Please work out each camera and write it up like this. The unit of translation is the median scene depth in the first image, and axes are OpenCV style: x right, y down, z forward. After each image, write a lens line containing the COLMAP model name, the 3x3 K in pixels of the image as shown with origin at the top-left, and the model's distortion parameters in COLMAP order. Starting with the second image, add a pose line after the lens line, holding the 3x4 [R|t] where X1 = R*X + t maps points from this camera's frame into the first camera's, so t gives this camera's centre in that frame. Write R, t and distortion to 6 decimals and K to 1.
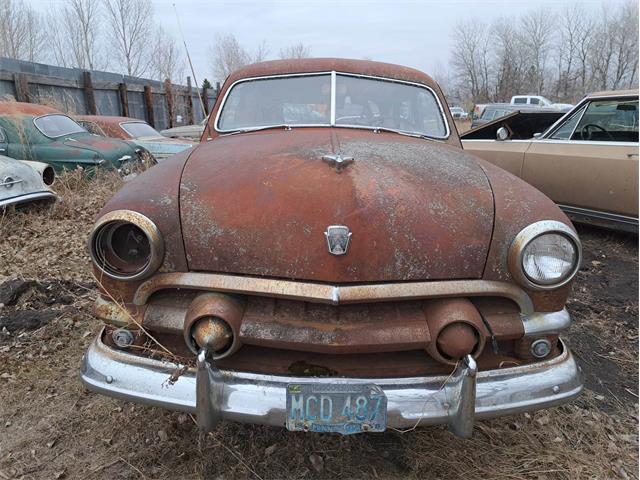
lens RADIAL K [[456.9, 0, 320.0], [0, 456.9, 240.0], [0, 0, 1]] dist [0.063550, -0.081917]
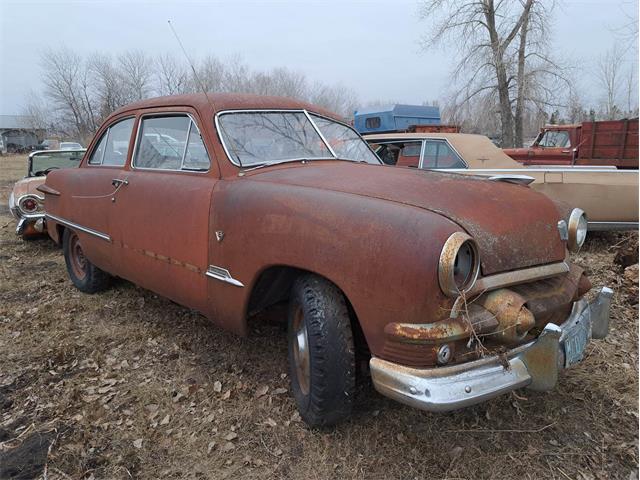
lens RADIAL K [[469.0, 0, 320.0], [0, 469.0, 240.0], [0, 0, 1]] dist [0.053626, -0.042873]
pose [[0.681633, -0.130463, 0.719969, -1.436971], [0.187479, 0.982268, 0.000497, -0.105296], [-0.707268, 0.134640, 0.694006, 0.435639]]
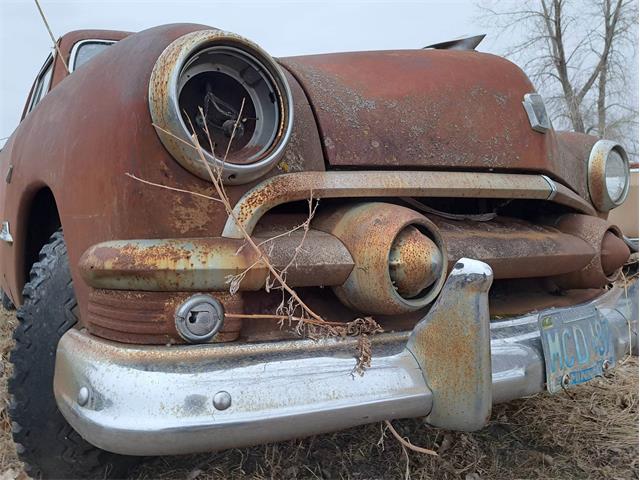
lens RADIAL K [[469.0, 0, 320.0], [0, 469.0, 240.0], [0, 0, 1]] dist [0.053626, -0.042873]
pose [[0.792138, -0.021748, 0.609954, -0.642583], [0.162960, 0.970621, -0.177026, 0.250829], [-0.588184, 0.239627, 0.772410, 0.583680]]
